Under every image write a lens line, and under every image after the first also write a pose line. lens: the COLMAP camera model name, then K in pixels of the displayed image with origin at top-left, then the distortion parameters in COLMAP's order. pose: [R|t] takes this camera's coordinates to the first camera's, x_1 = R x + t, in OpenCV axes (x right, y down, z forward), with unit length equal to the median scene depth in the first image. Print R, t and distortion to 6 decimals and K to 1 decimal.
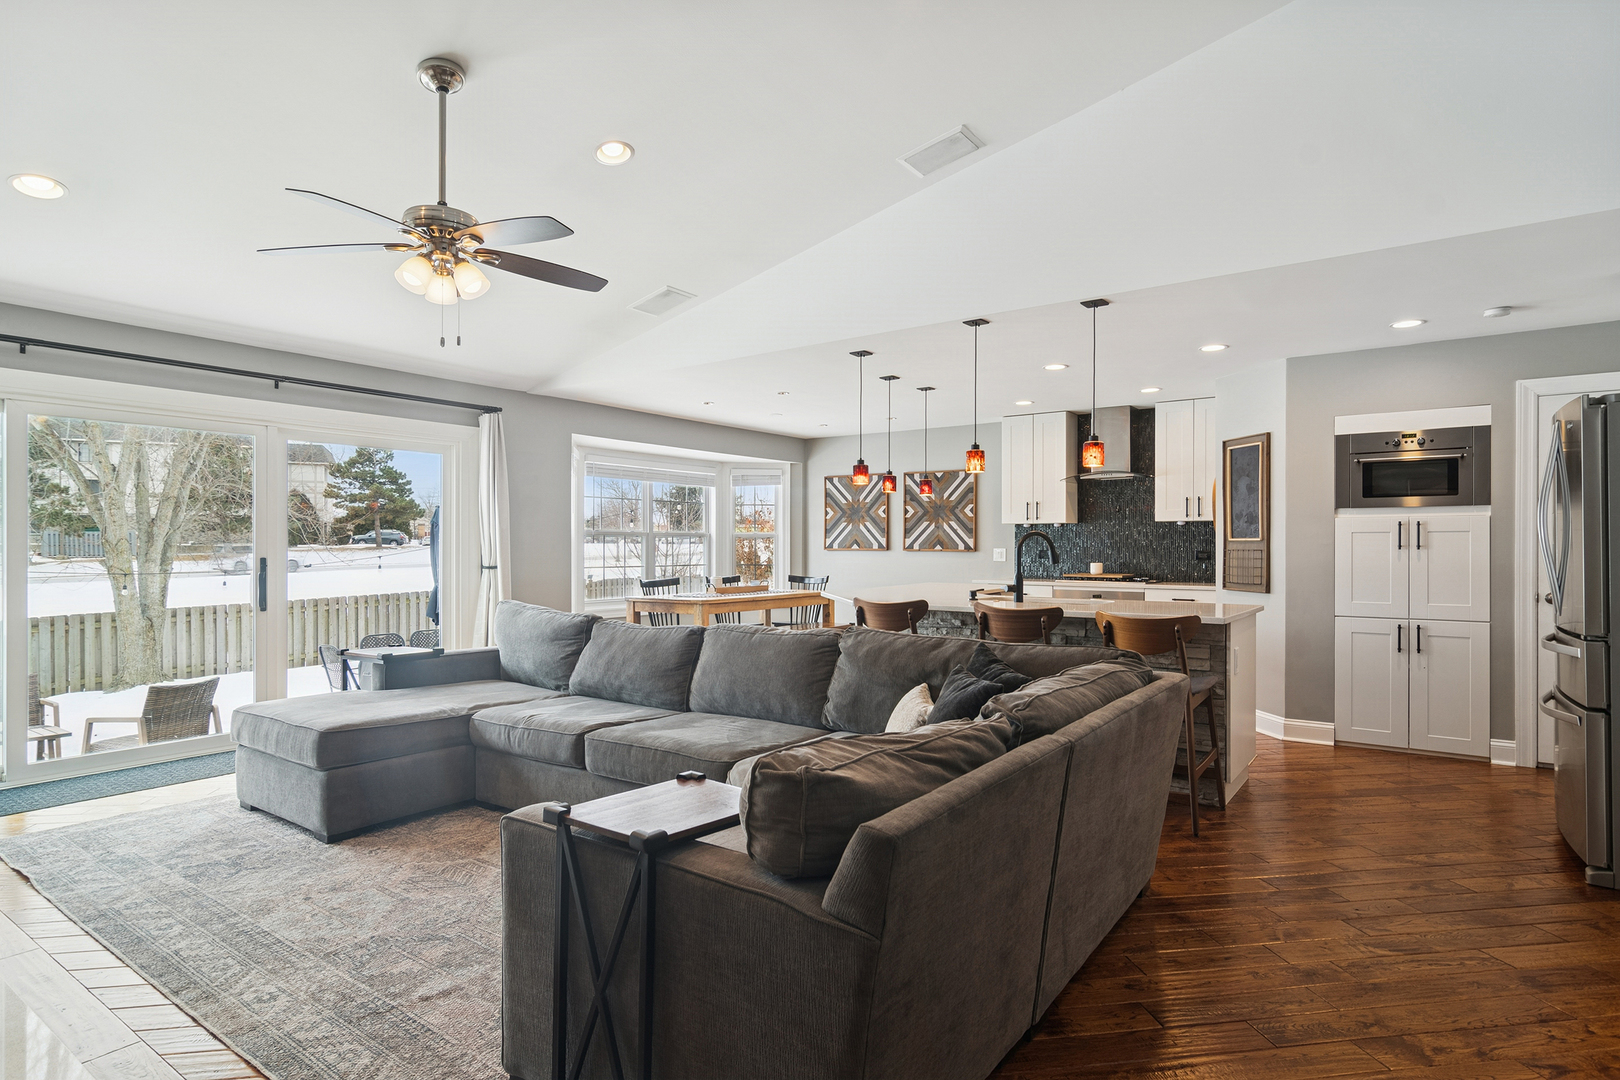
lens RADIAL K [[874.4, 0, 815.3], [0, 874.4, 543.1], [0, 0, 1]] dist [0.000440, 0.001458]
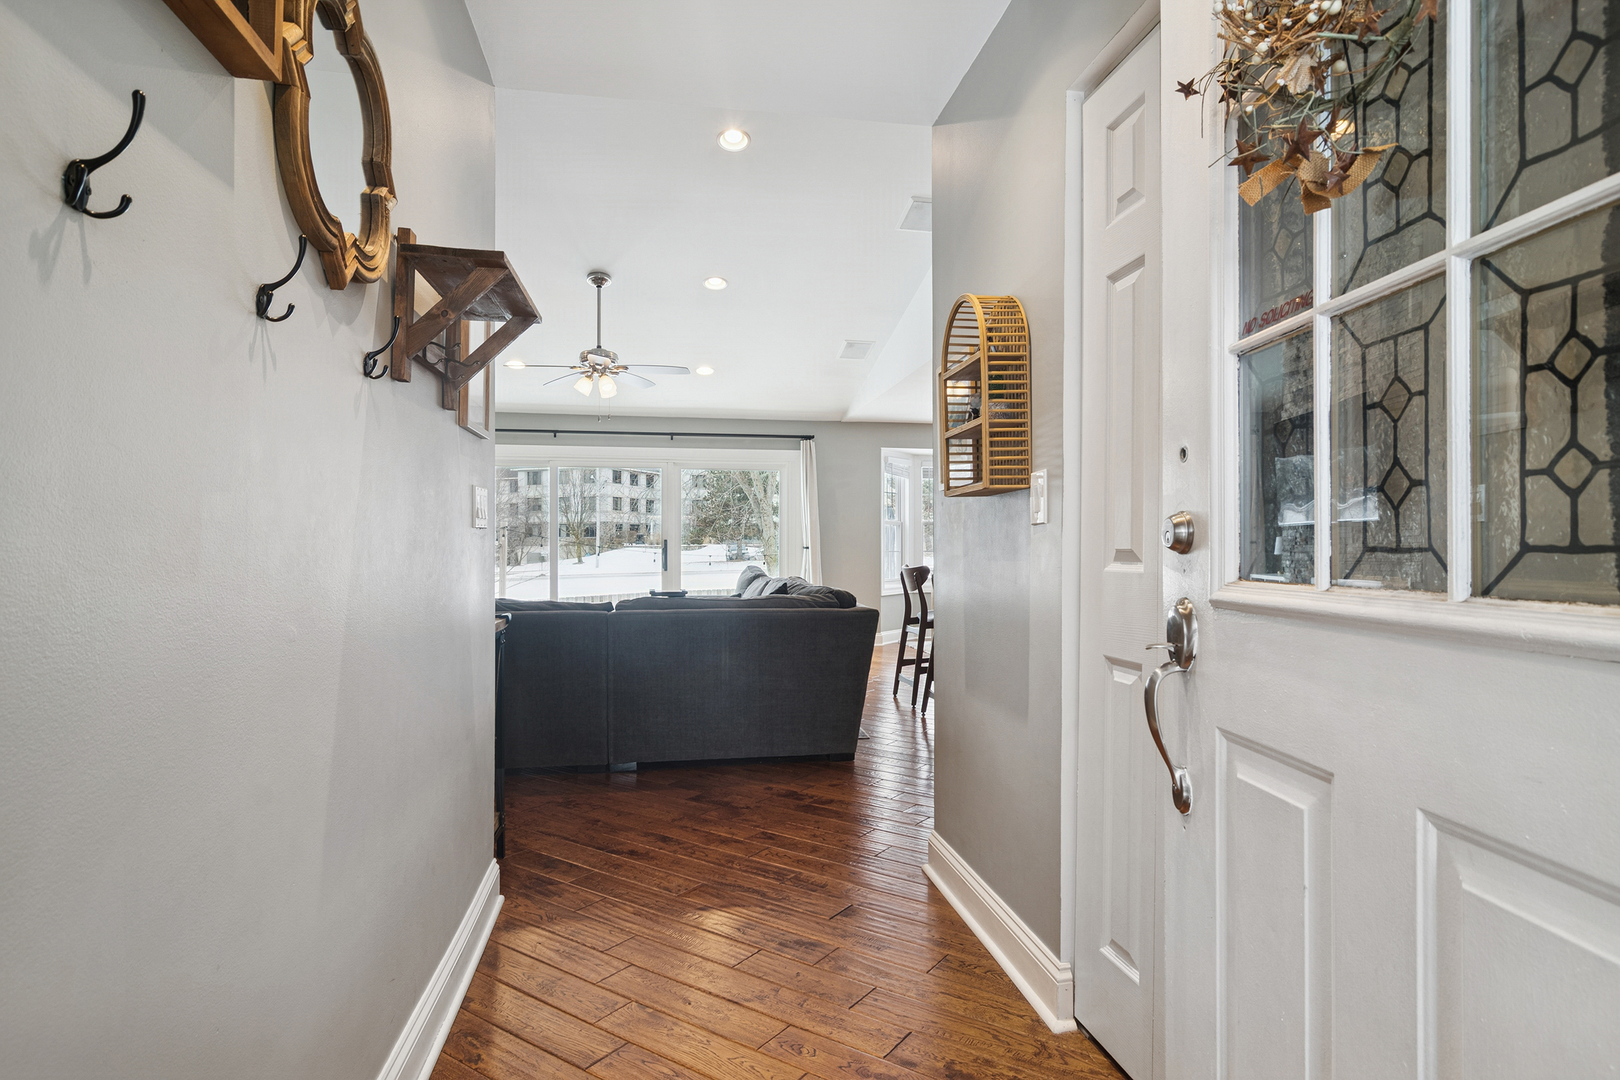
lens RADIAL K [[874.4, 0, 809.5], [0, 874.4, 545.2], [0, 0, 1]] dist [0.000440, 0.001458]
pose [[0.712221, -0.004647, -0.701940, 0.559021], [0.004311, 0.999988, -0.002246, 0.024796], [0.701942, -0.001426, 0.712233, -0.021764]]
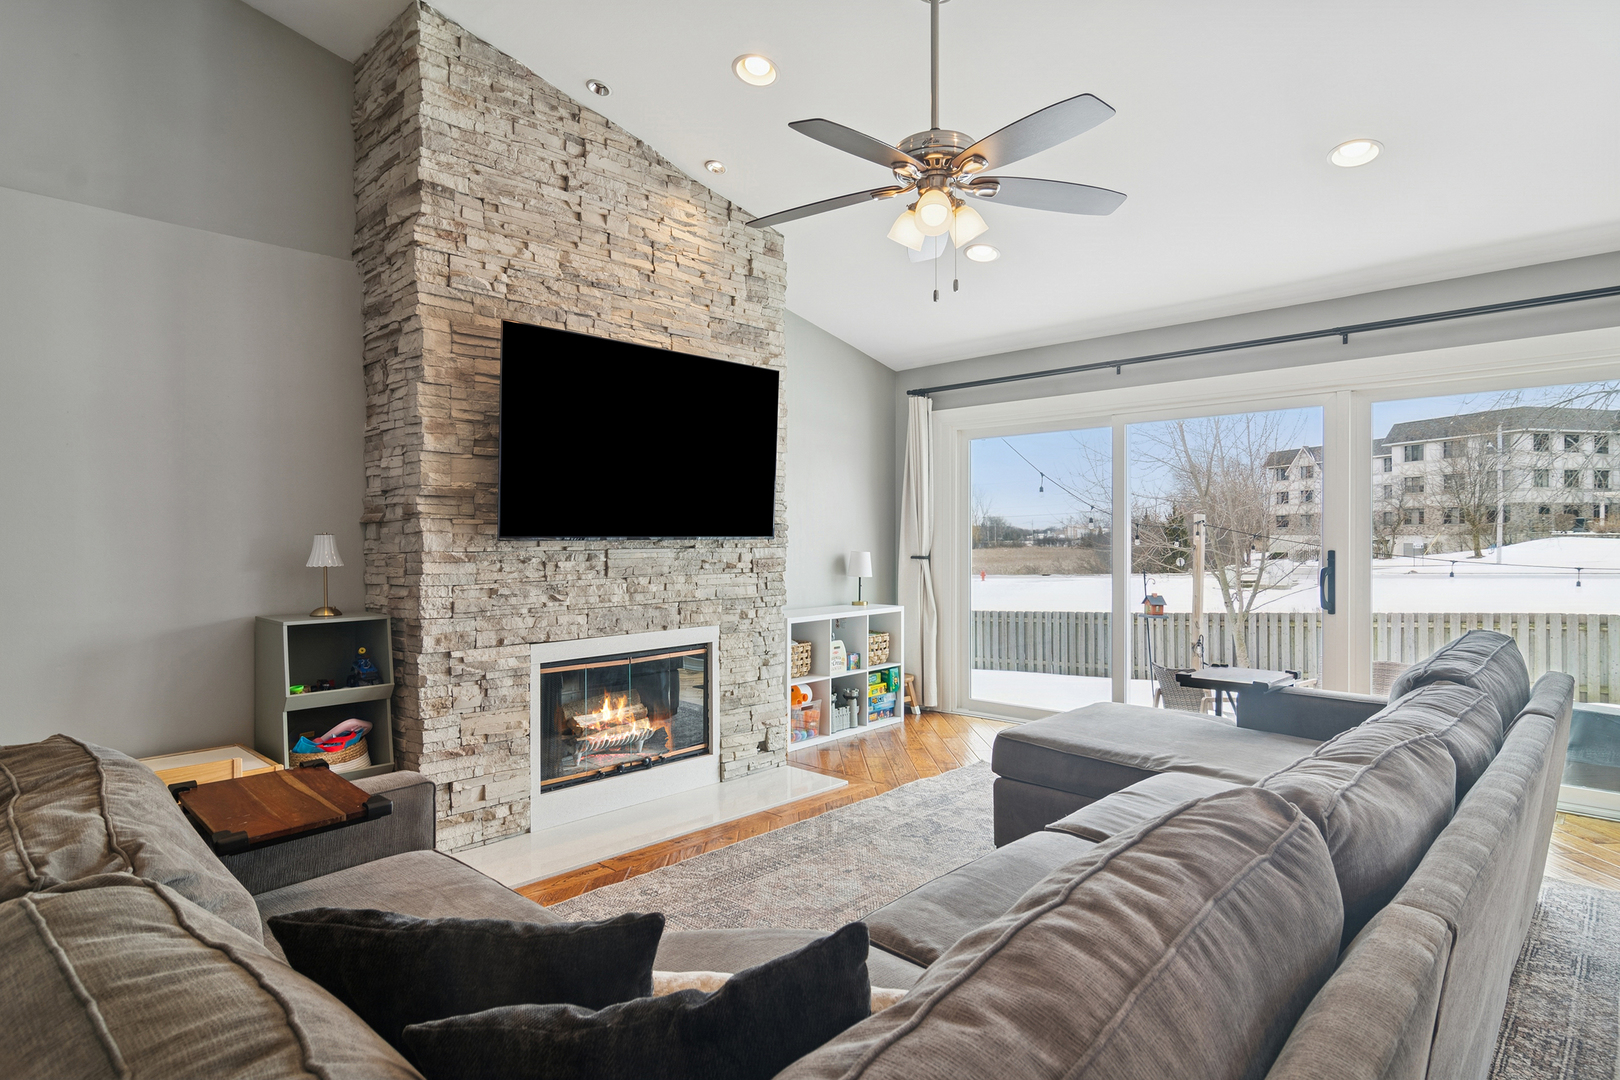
lens RADIAL K [[874.4, 0, 816.9], [0, 874.4, 543.8], [0, 0, 1]] dist [0.000440, 0.001458]
pose [[-0.135558, 0.005686, -0.990753, 0.190546], [0.006828, 0.999965, 0.004805, 0.001258], [0.990746, -0.006113, -0.135592, 0.444916]]
